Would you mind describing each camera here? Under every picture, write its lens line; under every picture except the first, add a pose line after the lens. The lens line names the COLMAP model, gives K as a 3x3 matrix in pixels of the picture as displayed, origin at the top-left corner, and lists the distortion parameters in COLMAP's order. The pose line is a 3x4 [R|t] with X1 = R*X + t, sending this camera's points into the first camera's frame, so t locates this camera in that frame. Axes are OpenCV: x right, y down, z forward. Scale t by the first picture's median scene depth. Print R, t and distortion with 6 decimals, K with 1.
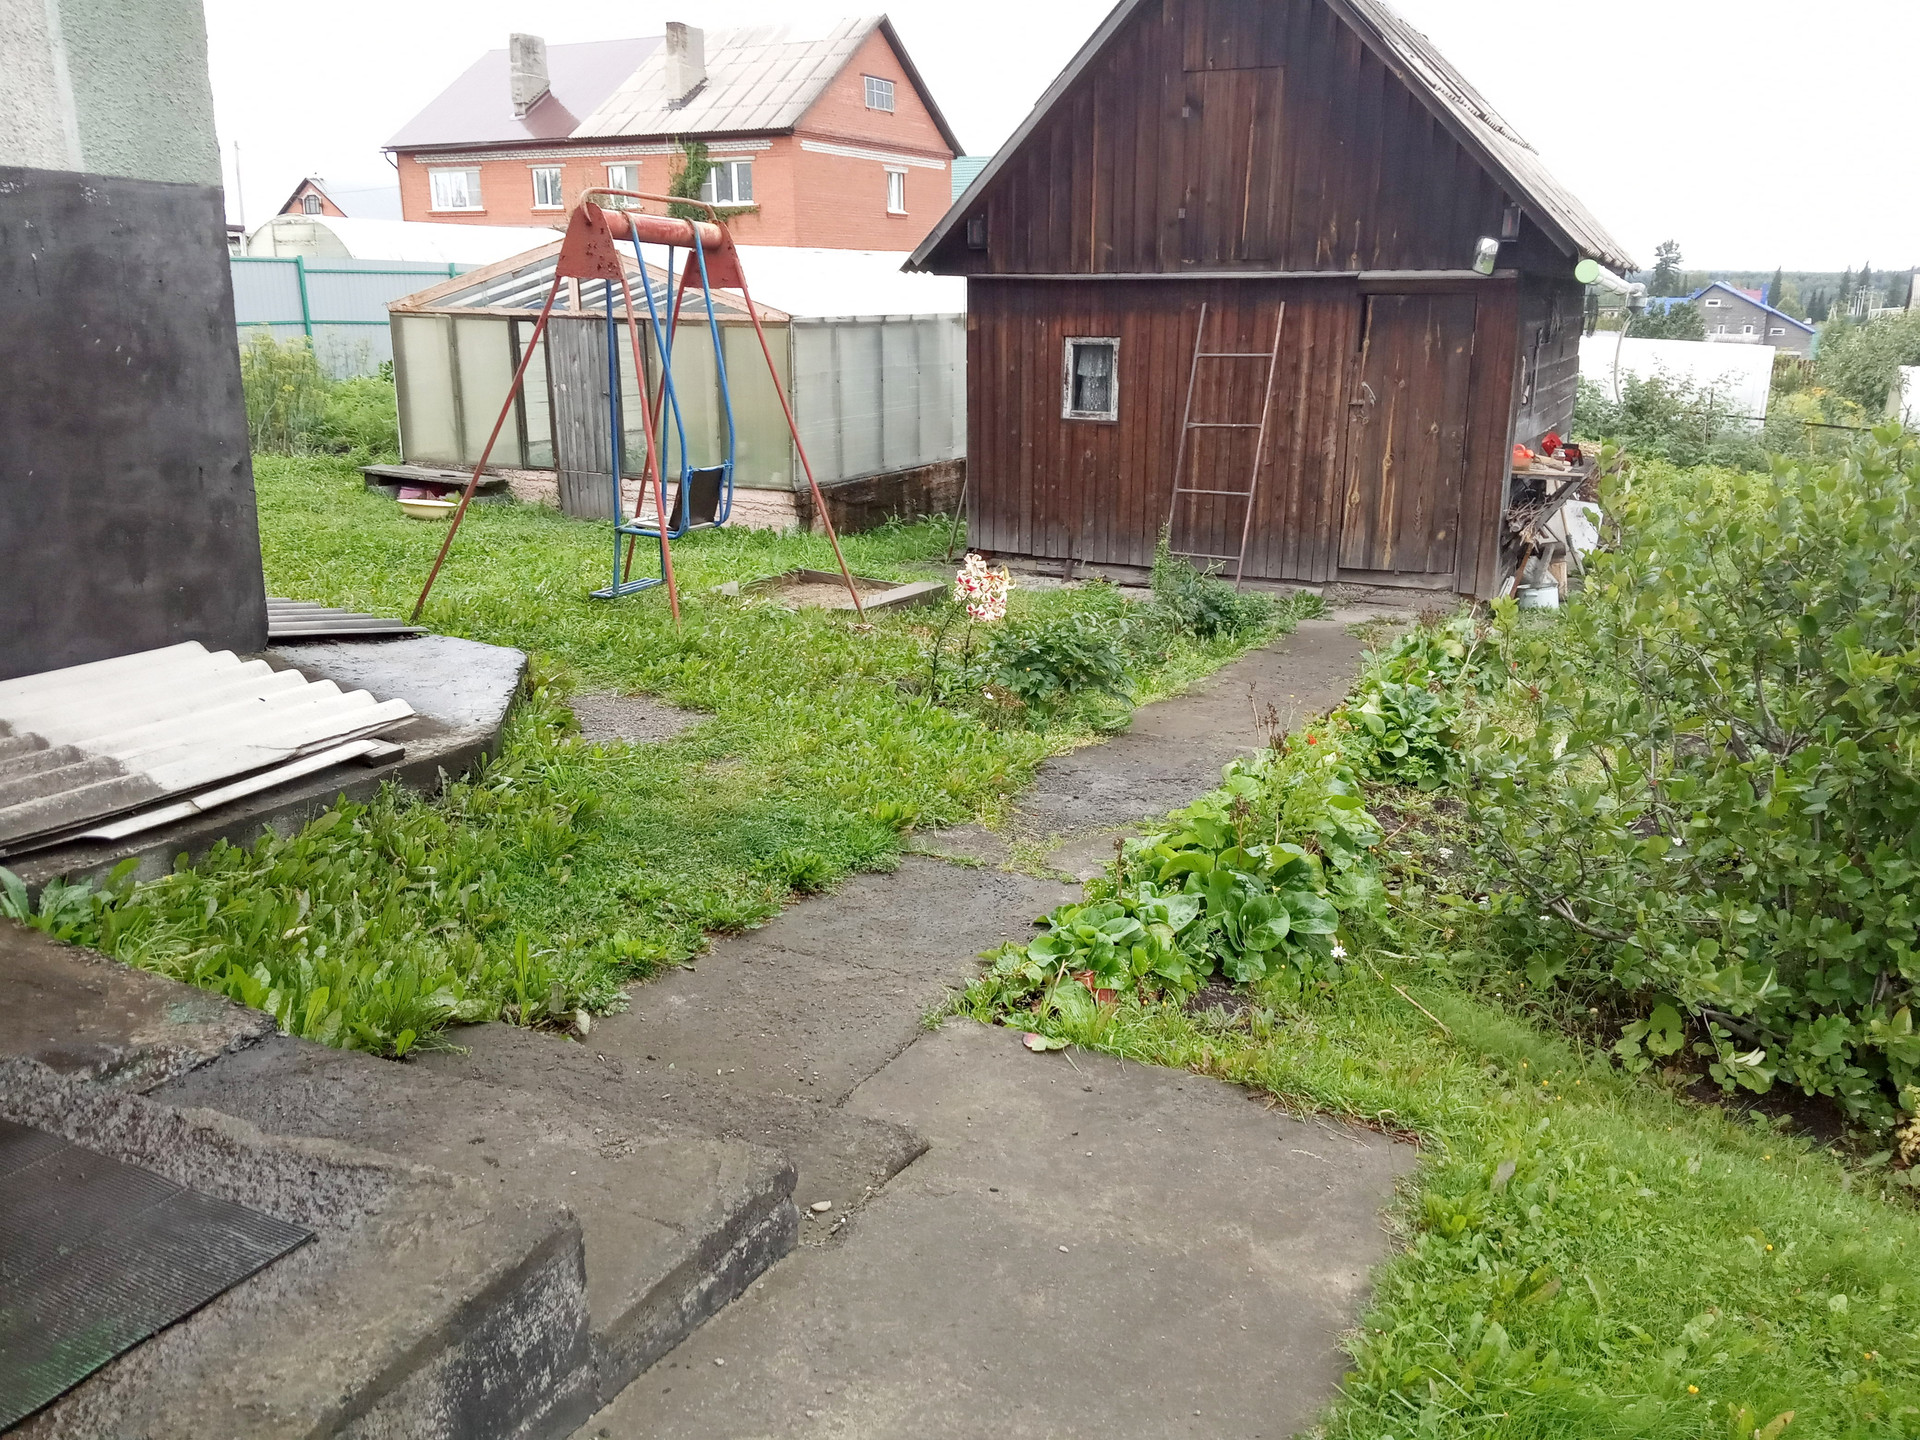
lens RADIAL K [[1528.4, 0, 960.0], [0, 1528.4, 720.0], [0, 0, 1]] dist [0.098230, -0.144213]
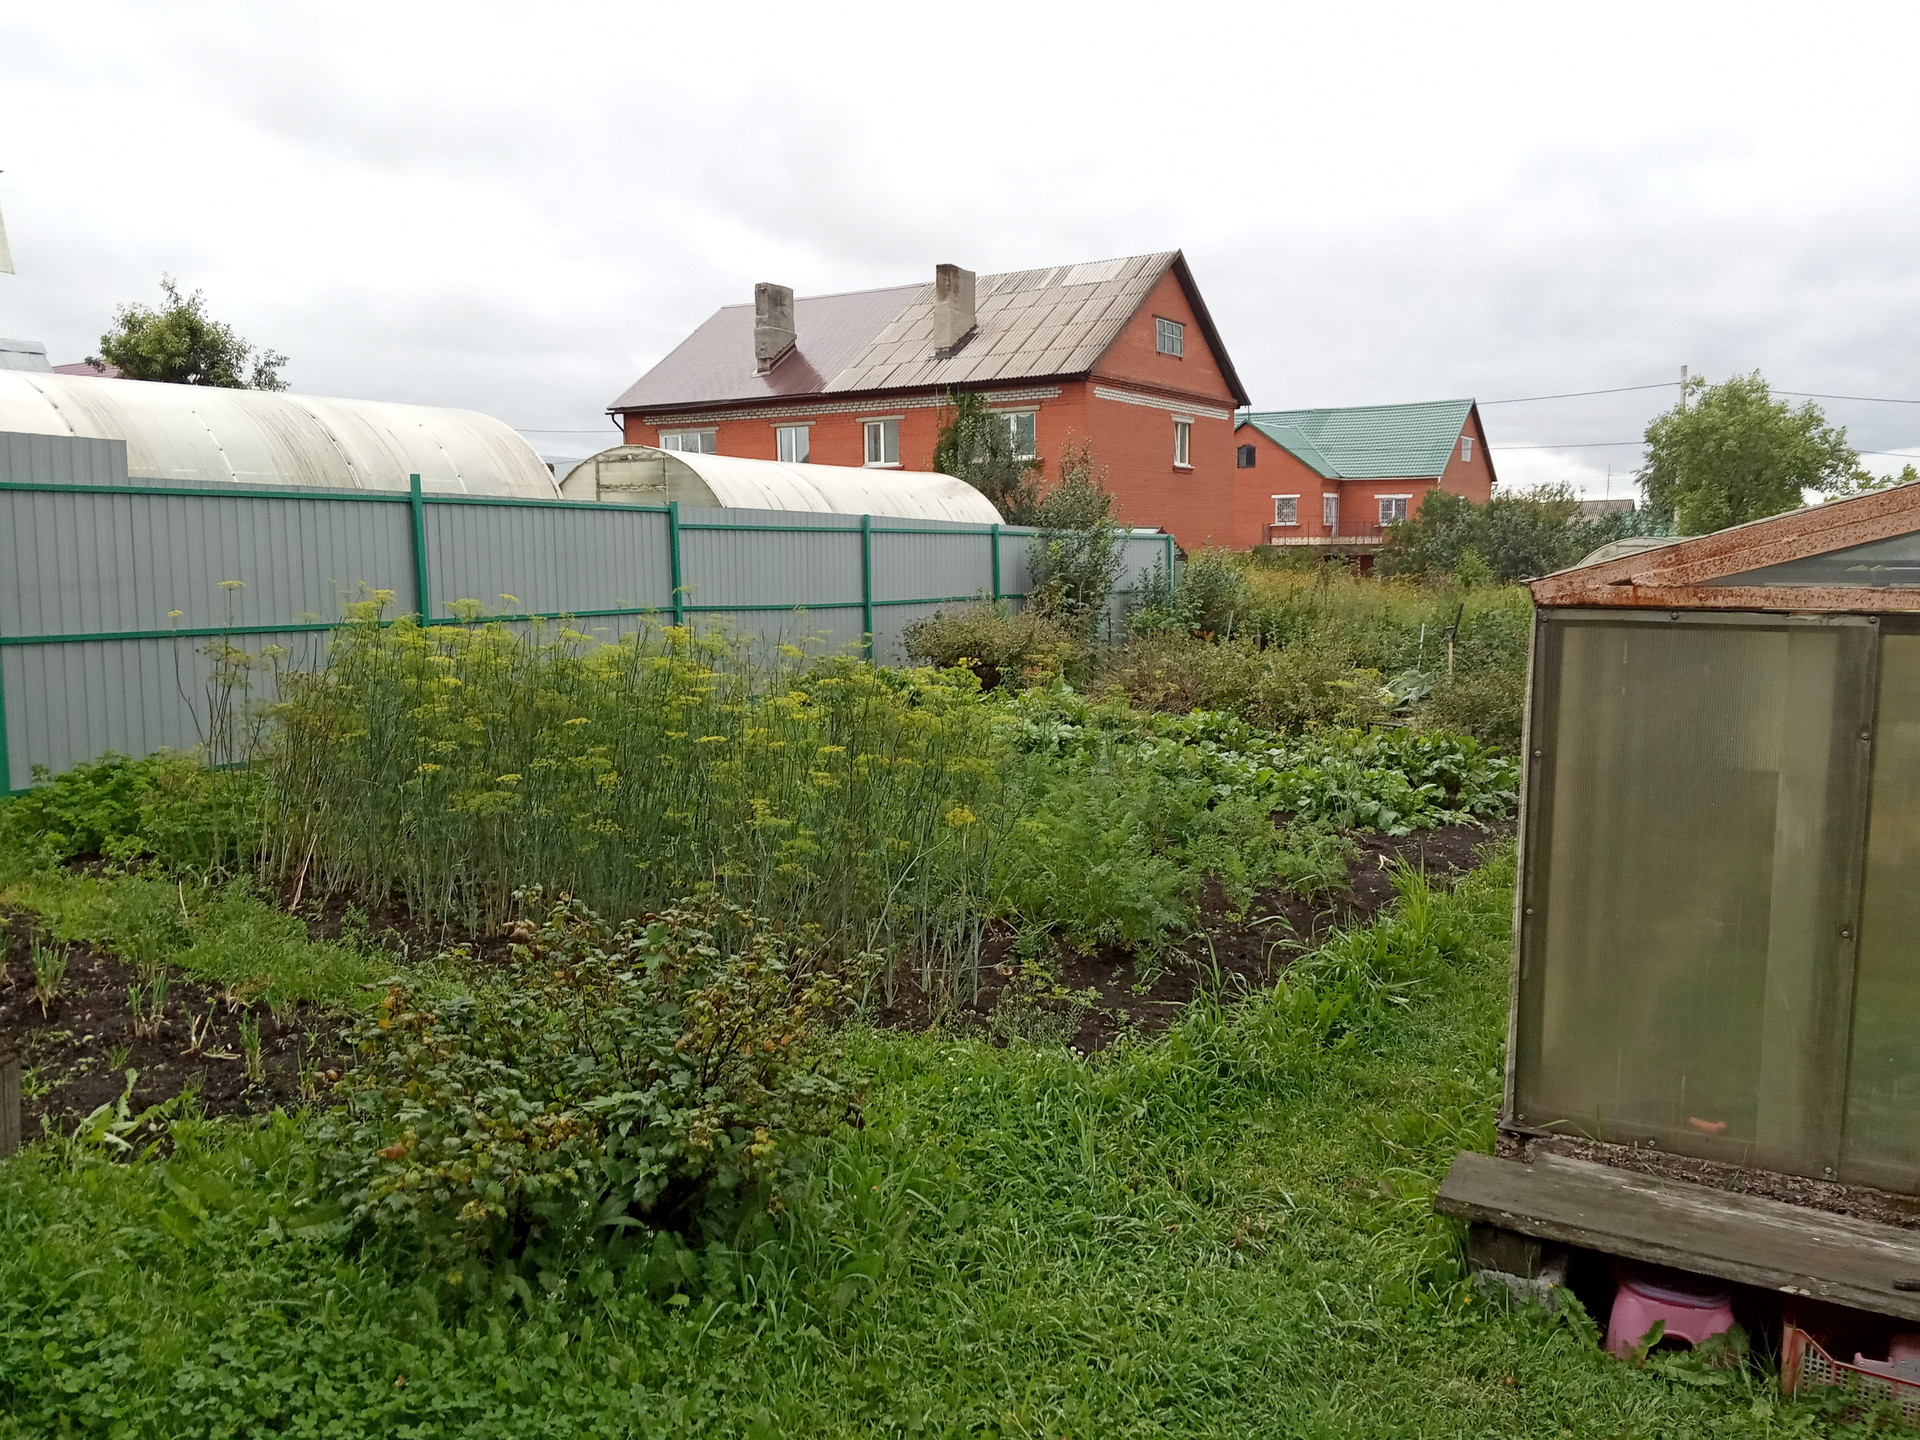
lens RADIAL K [[1528.4, 0, 960.0], [0, 1528.4, 720.0], [0, 0, 1]] dist [0.098230, -0.144213]
pose [[0.997100, -0.002260, -0.076071, -0.489857], [-0.010334, 0.986282, -0.164743, -0.215757], [0.075400, 0.165051, 0.983399, 0.792939]]
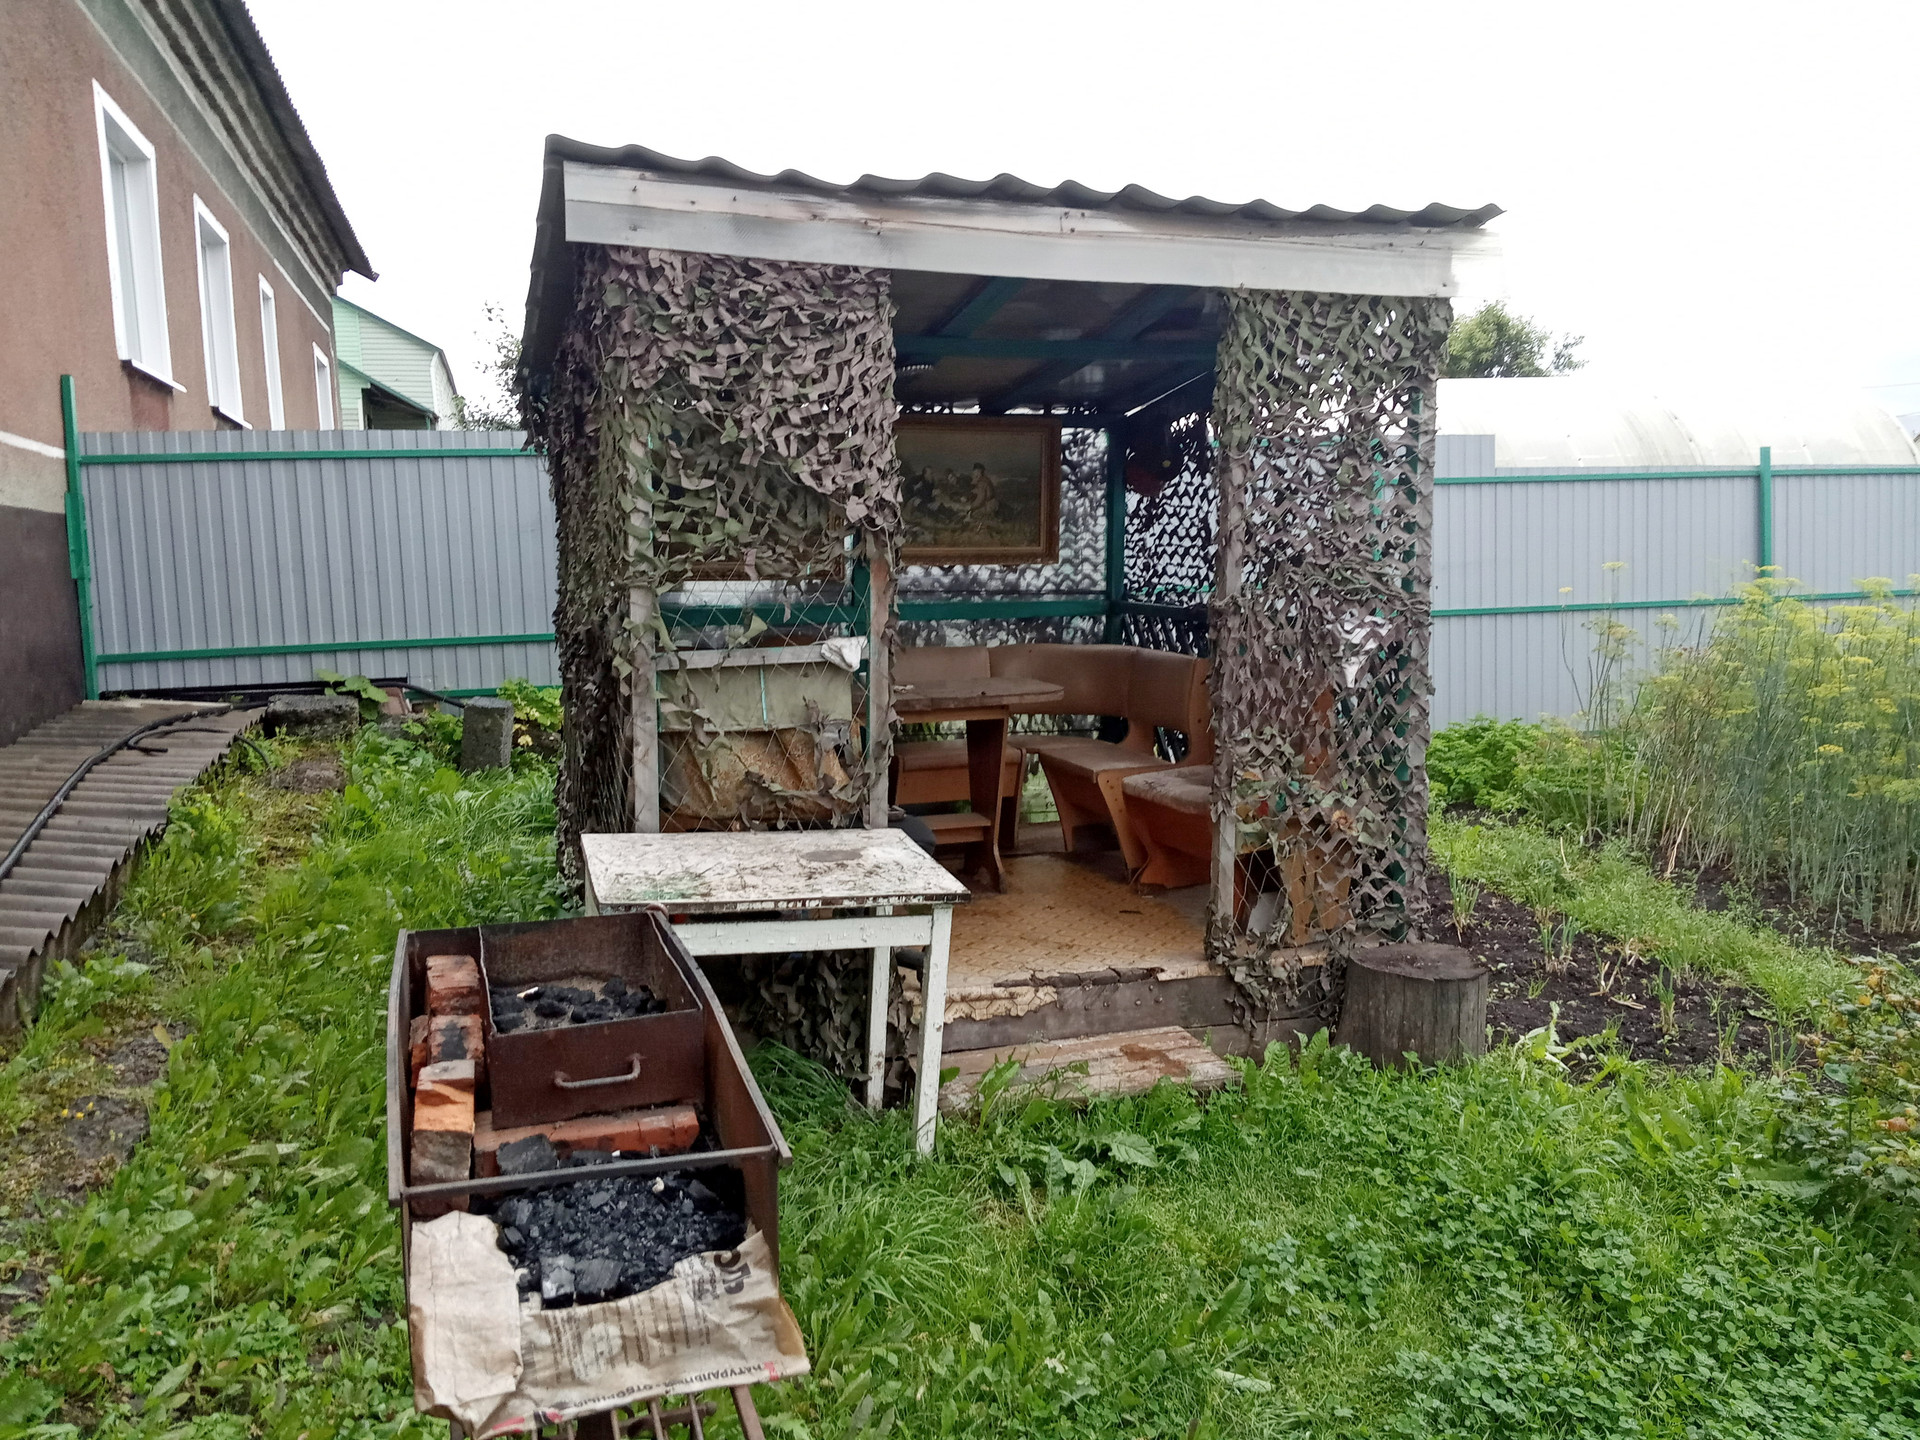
lens RADIAL K [[1542.5, 0, 956.8], [0, 1542.5, 686.4], [0, 0, 1]] dist [-0.008192, -0.008830]
pose [[0.662013, 0.040295, -0.748409, -0.519707], [-0.170424, 0.980489, -0.097960, -0.206755], [0.729860, 0.192397, 0.655964, 0.754957]]
